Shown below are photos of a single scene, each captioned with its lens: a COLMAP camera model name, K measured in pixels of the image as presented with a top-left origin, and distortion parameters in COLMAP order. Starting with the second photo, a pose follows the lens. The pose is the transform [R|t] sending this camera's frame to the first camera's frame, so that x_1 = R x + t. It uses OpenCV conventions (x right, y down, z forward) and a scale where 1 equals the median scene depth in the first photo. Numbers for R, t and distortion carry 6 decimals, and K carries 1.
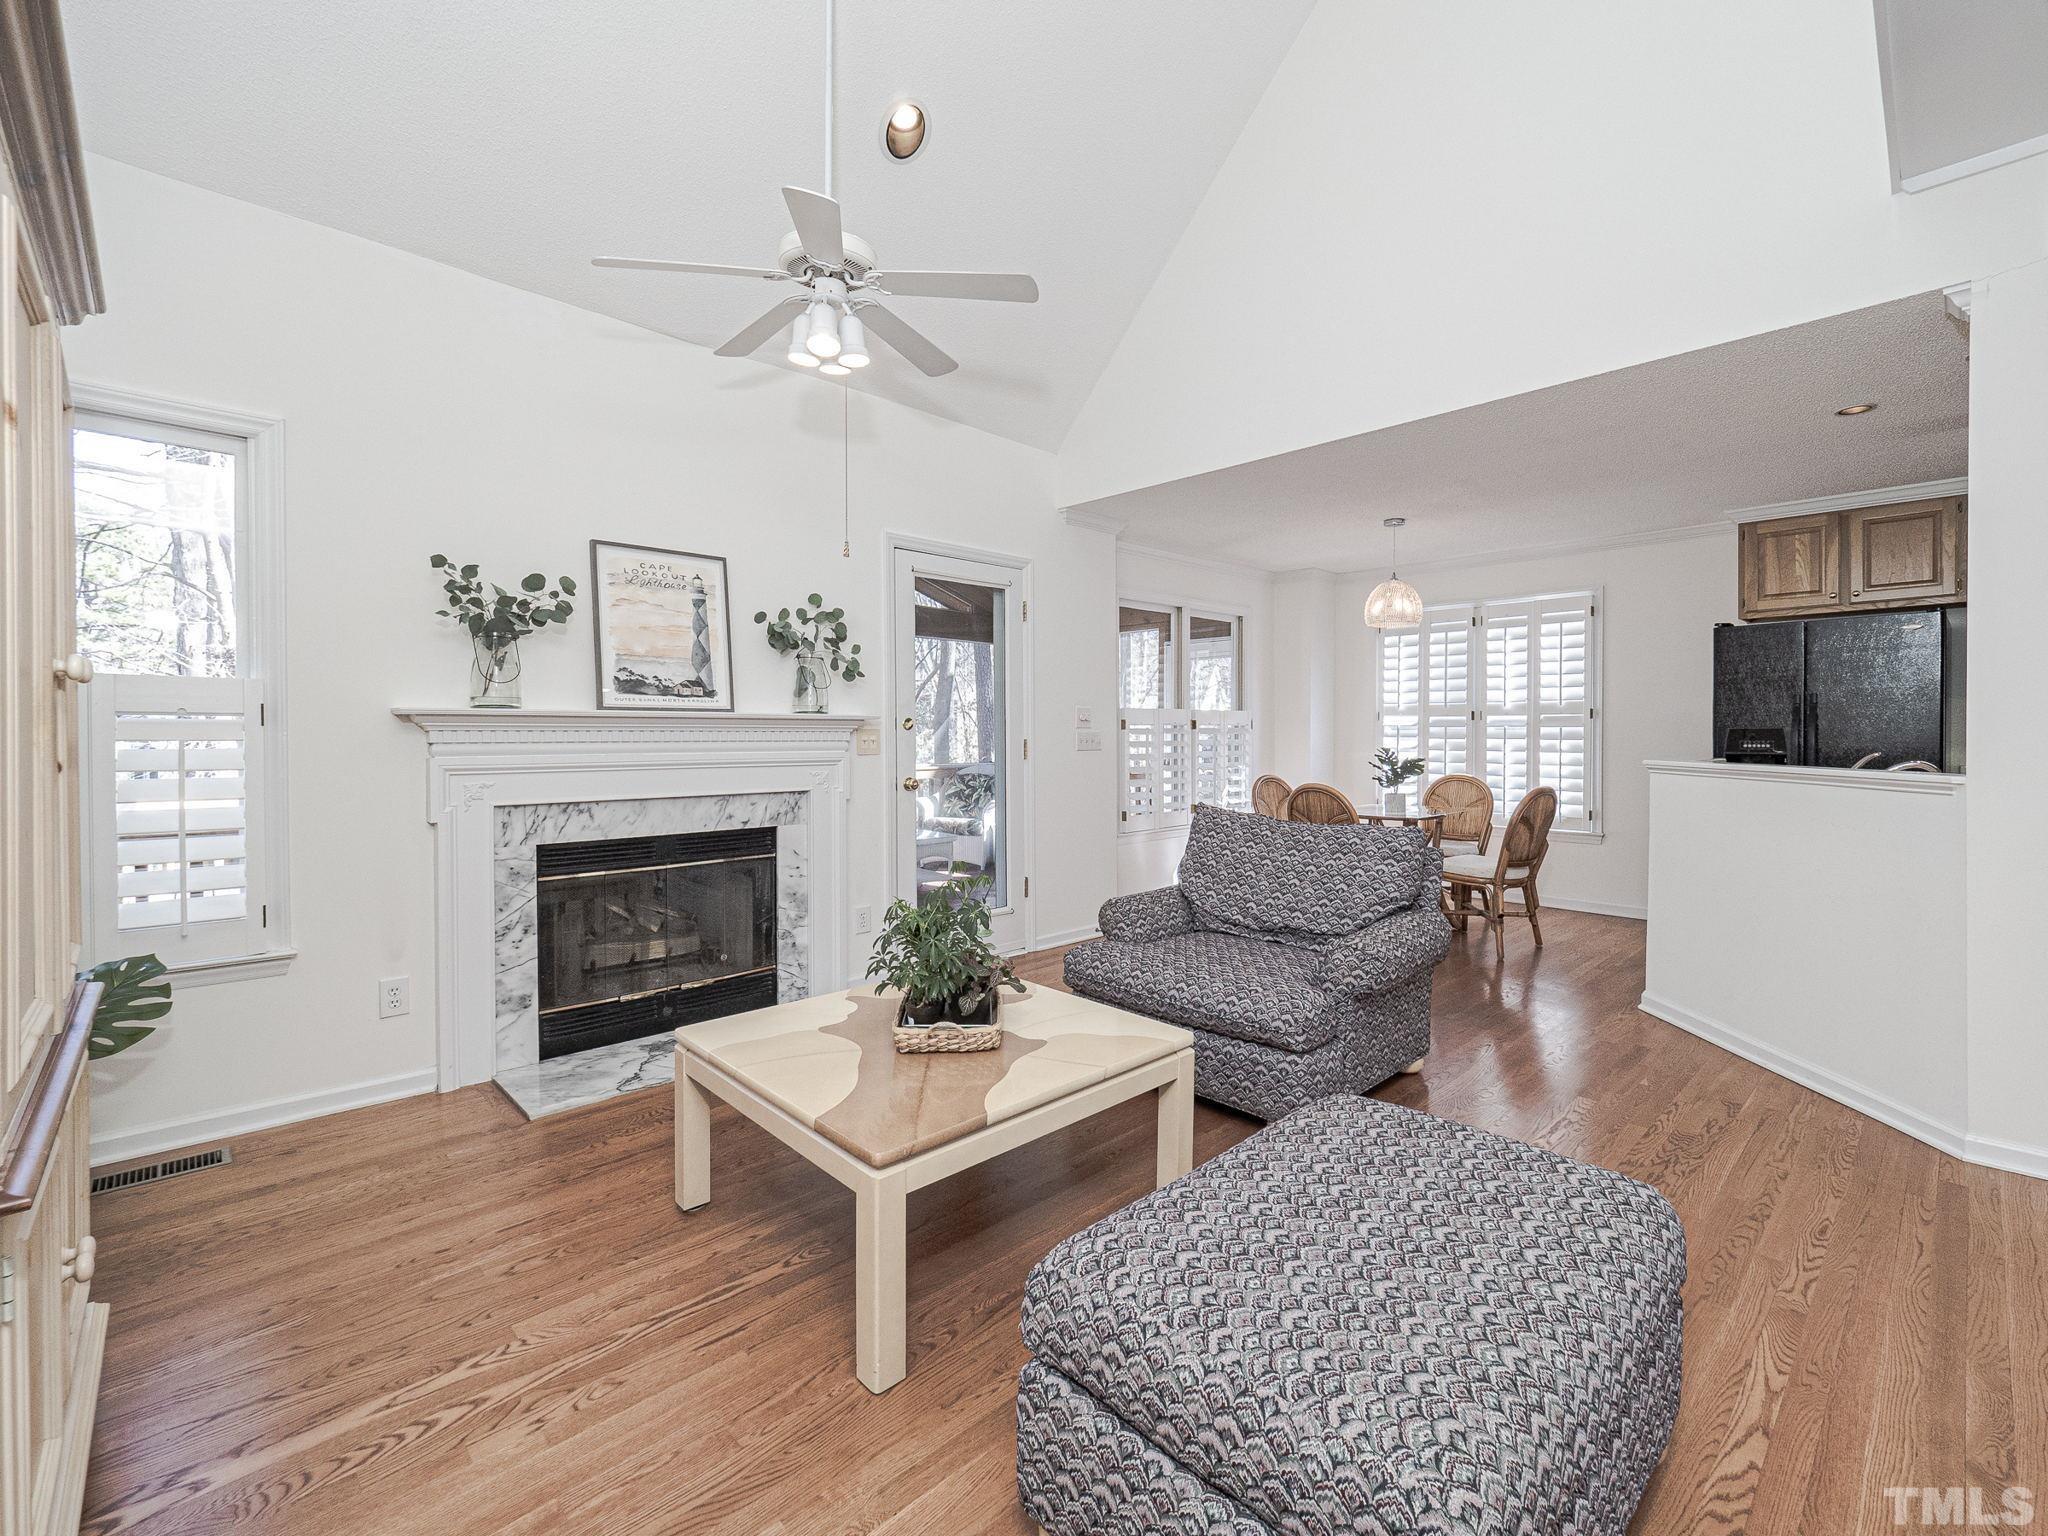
lens RADIAL K [[912.9, 0, 1079.0], [0, 912.9, 749.1], [0, 0, 1]] dist [0.001716, -0.013731]
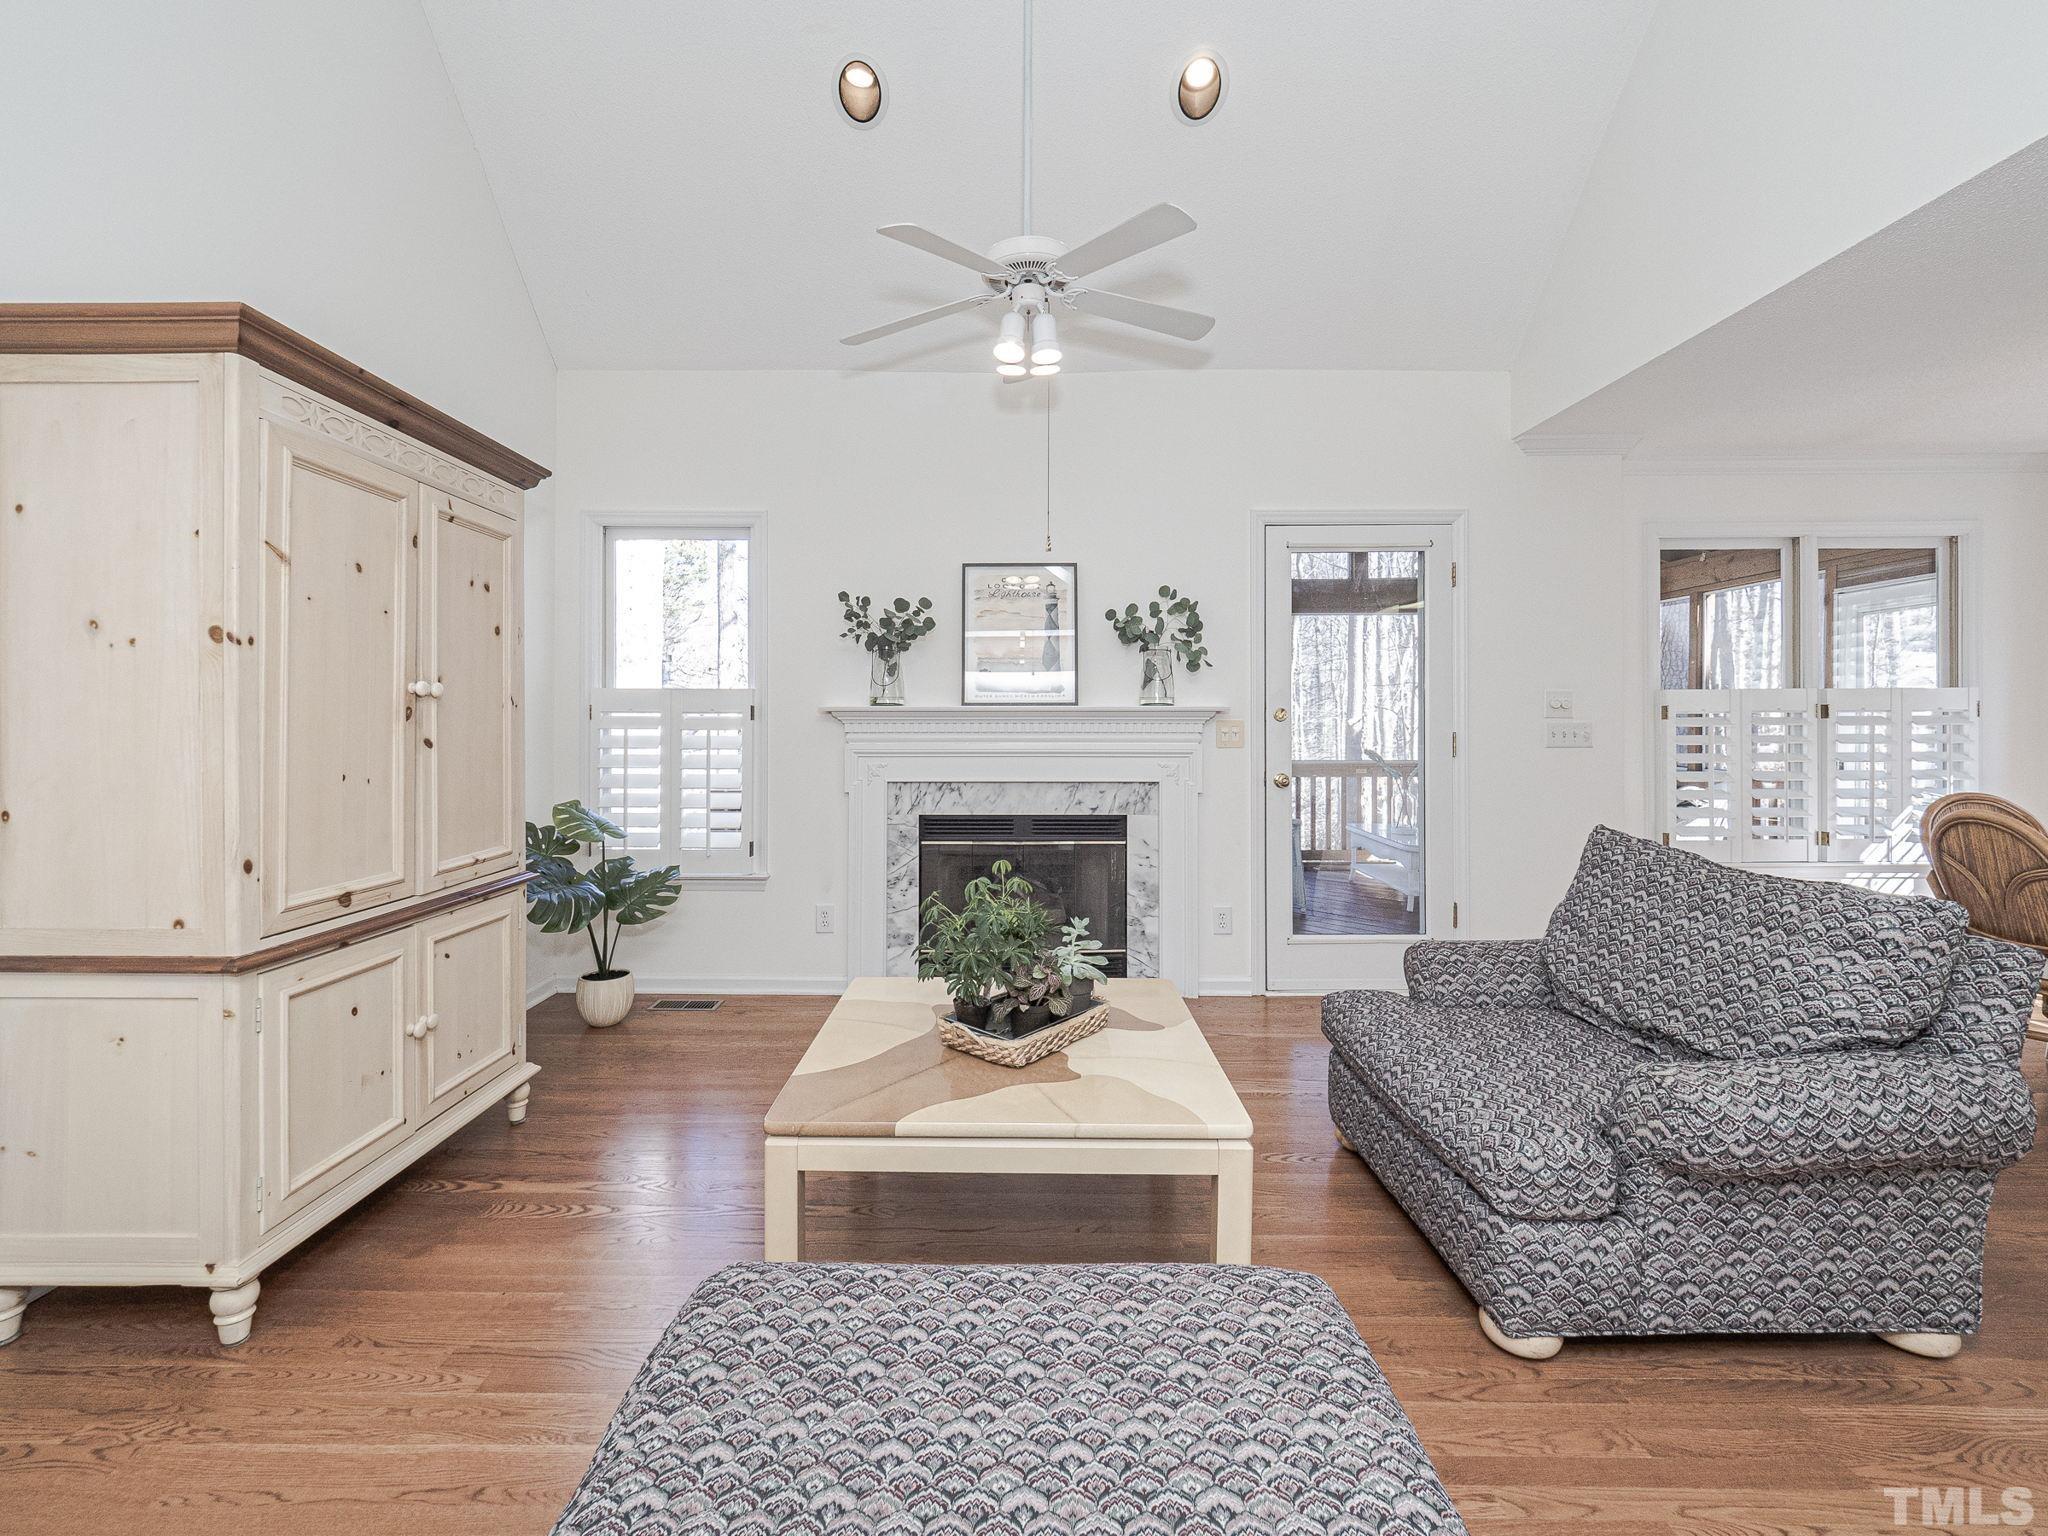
lens RADIAL K [[899.9, 0, 1003.4], [0, 899.9, 722.7], [0, 0, 1]] dist [-0.000914, -0.000095]
pose [[0.690306, -0.000434, -0.723517, 0.309238], [-0.012066, 0.999854, -0.012112, -0.005882], [0.723417, 0.017091, 0.690200, 0.194352]]
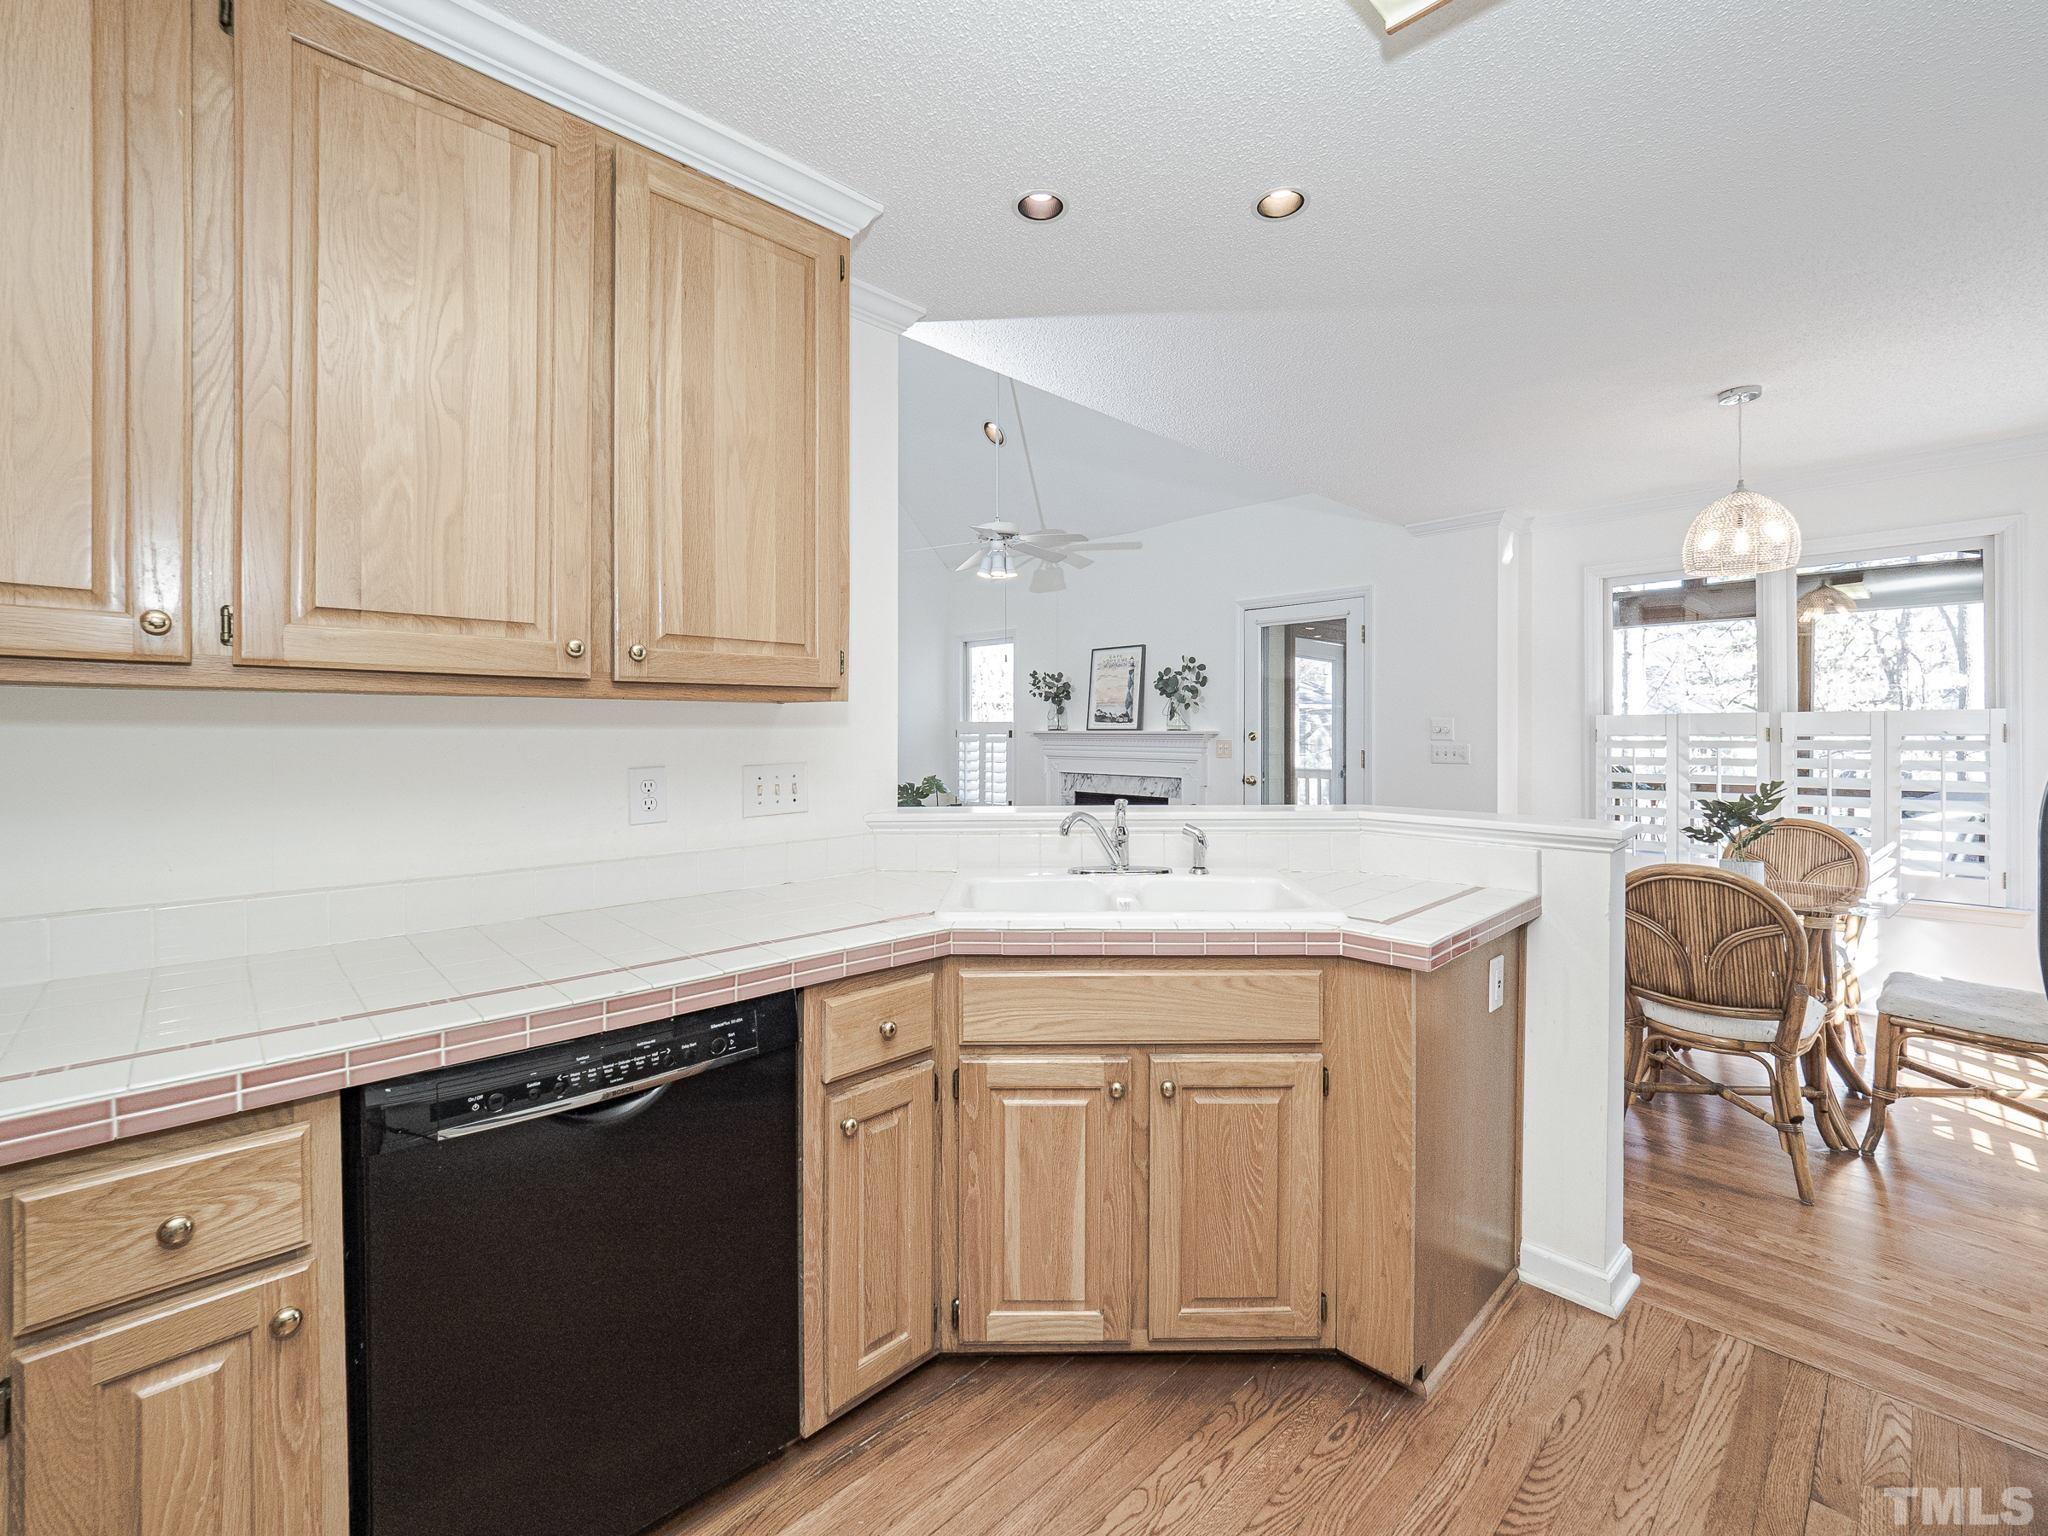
lens RADIAL K [[870.4, 0, 1028.8], [0, 870.4, 733.0], [0, 0, 1]] dist [-0.007101, -0.000057]
pose [[-0.027380, 0.006175, -0.999606, 1.268317], [-0.013145, 0.999892, 0.006537, -0.041539], [0.999539, 0.013319, -0.027296, 0.784467]]
